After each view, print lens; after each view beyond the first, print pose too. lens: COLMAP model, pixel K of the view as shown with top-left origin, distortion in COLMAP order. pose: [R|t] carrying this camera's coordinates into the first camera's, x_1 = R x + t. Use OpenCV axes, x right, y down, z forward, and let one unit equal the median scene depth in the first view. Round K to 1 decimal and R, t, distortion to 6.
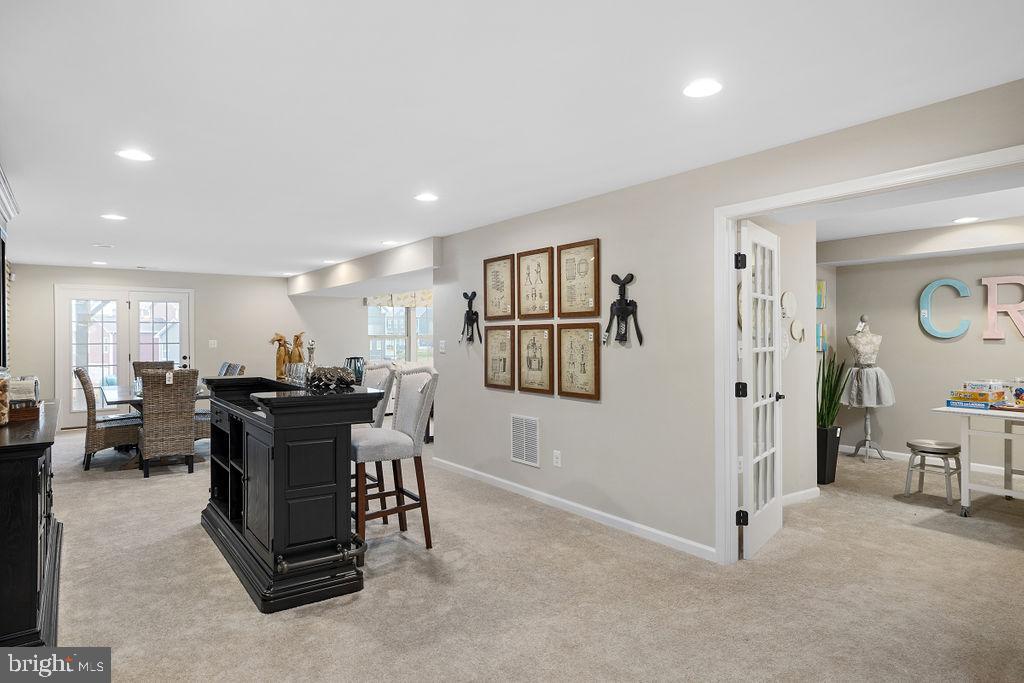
lens RADIAL K [[604.9, 0, 510.7], [0, 604.9, 342.5], [0, 0, 1]] dist [0.004128, 0.001091]
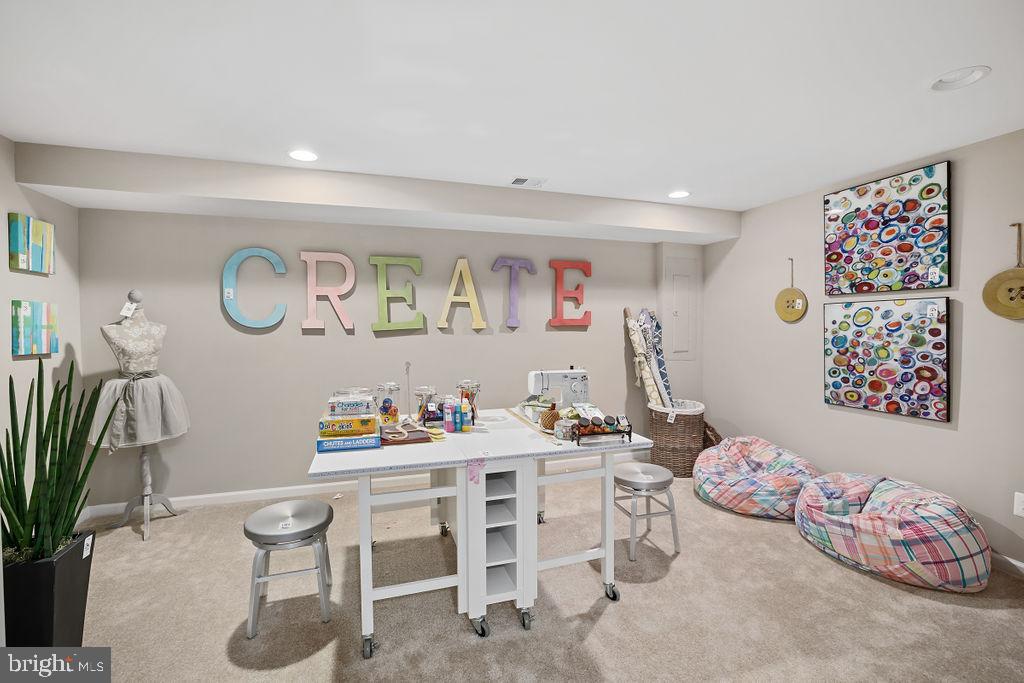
lens RADIAL K [[446.8, 0, 510.9], [0, 446.8, 336.7], [0, 0, 1]] dist [-0.000058, -0.003159]
pose [[0.312956, -0.023177, 0.949485, 0.284716], [0.007065, 0.999731, 0.022075, -0.006639], [-0.949741, -0.000200, 0.313036, 0.517146]]
